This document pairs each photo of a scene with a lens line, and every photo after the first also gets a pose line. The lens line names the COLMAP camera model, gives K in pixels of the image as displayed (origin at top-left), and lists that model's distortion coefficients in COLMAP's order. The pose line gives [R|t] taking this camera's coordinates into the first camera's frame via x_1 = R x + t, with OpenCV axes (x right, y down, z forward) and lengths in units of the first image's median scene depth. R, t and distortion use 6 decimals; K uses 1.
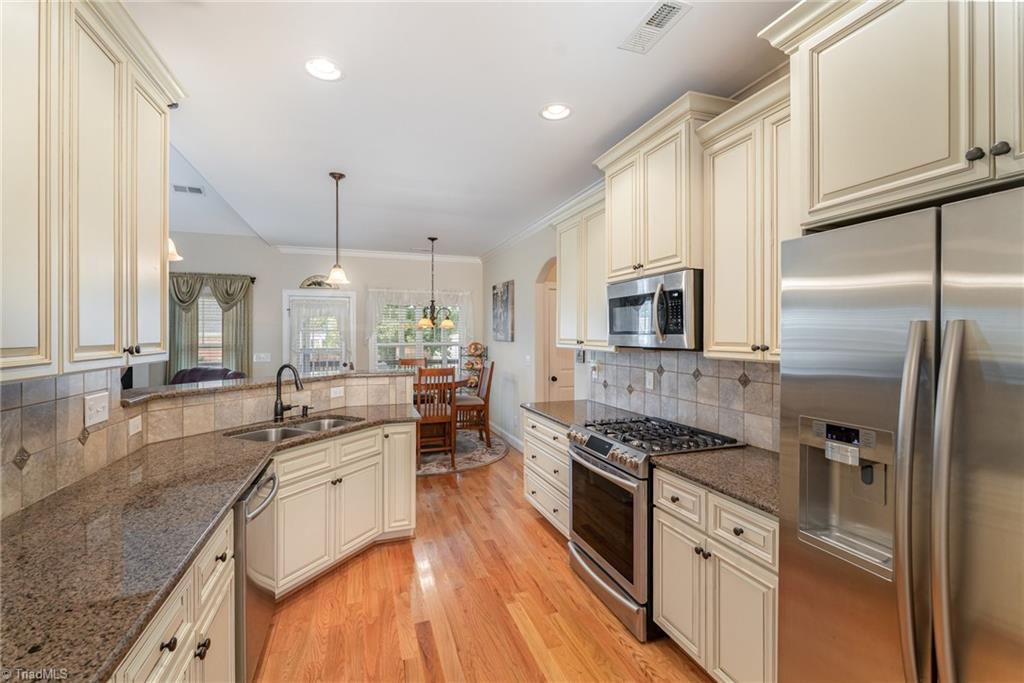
lens RADIAL K [[429.6, 0, 506.0], [0, 429.6, 334.9], [0, 0, 1]] dist [-0.000290, -0.000004]
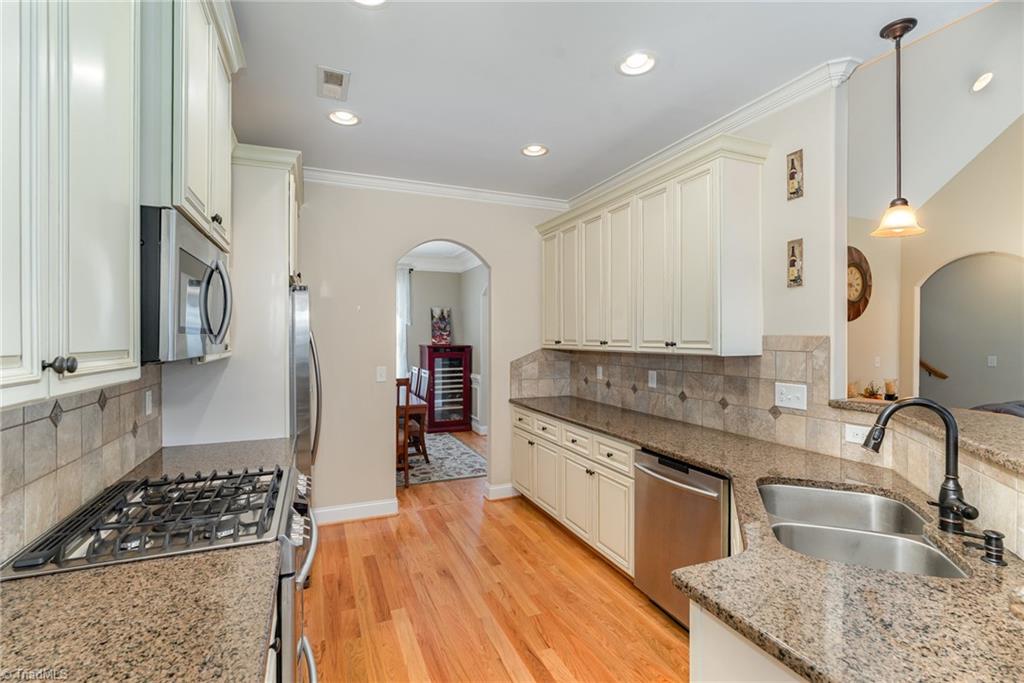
lens RADIAL K [[470.5, 0, 509.8], [0, 470.5, 337.8], [0, 0, 1]] dist [0.014630, -0.000171]
pose [[-0.997257, 0.000951, -0.074015, -0.024771], [0.000817, 0.999998, 0.001832, 0.001969], [0.074017, 0.001767, -0.997255, 0.929485]]
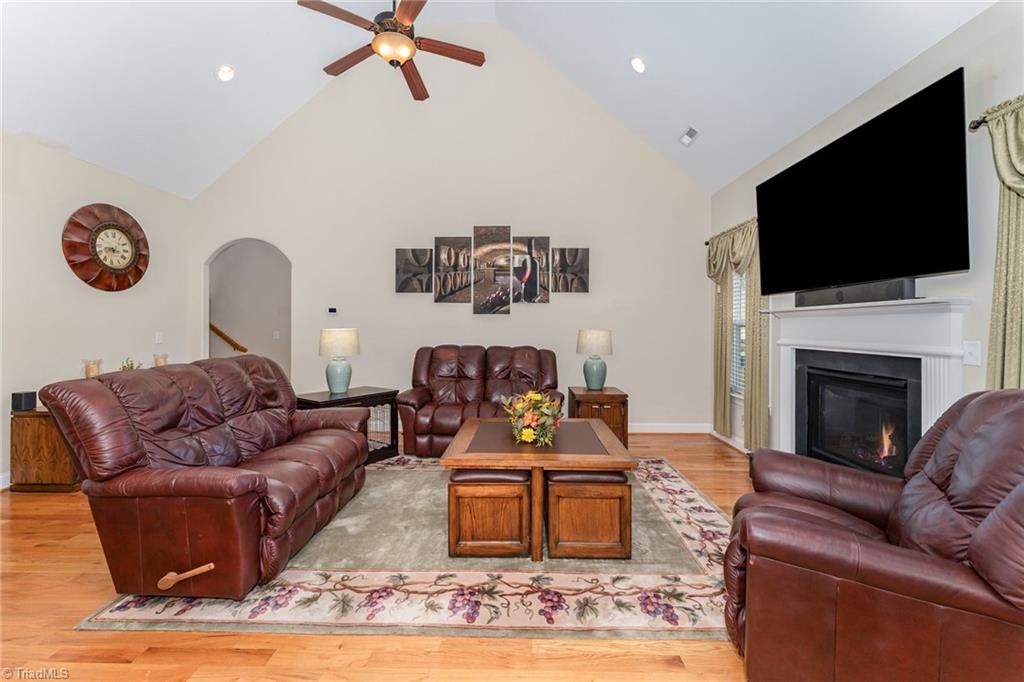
lens RADIAL K [[417.0, 0, 512.6], [0, 417.0, 327.8], [0, 0, 1]] dist [0.000166, 0.000039]
pose [[-0.348180, 0.003395, -0.937421, -0.416655], [-0.000138, 0.999993, 0.003673, 0.041210], [0.937428, 0.001408, -0.348178, 0.954628]]
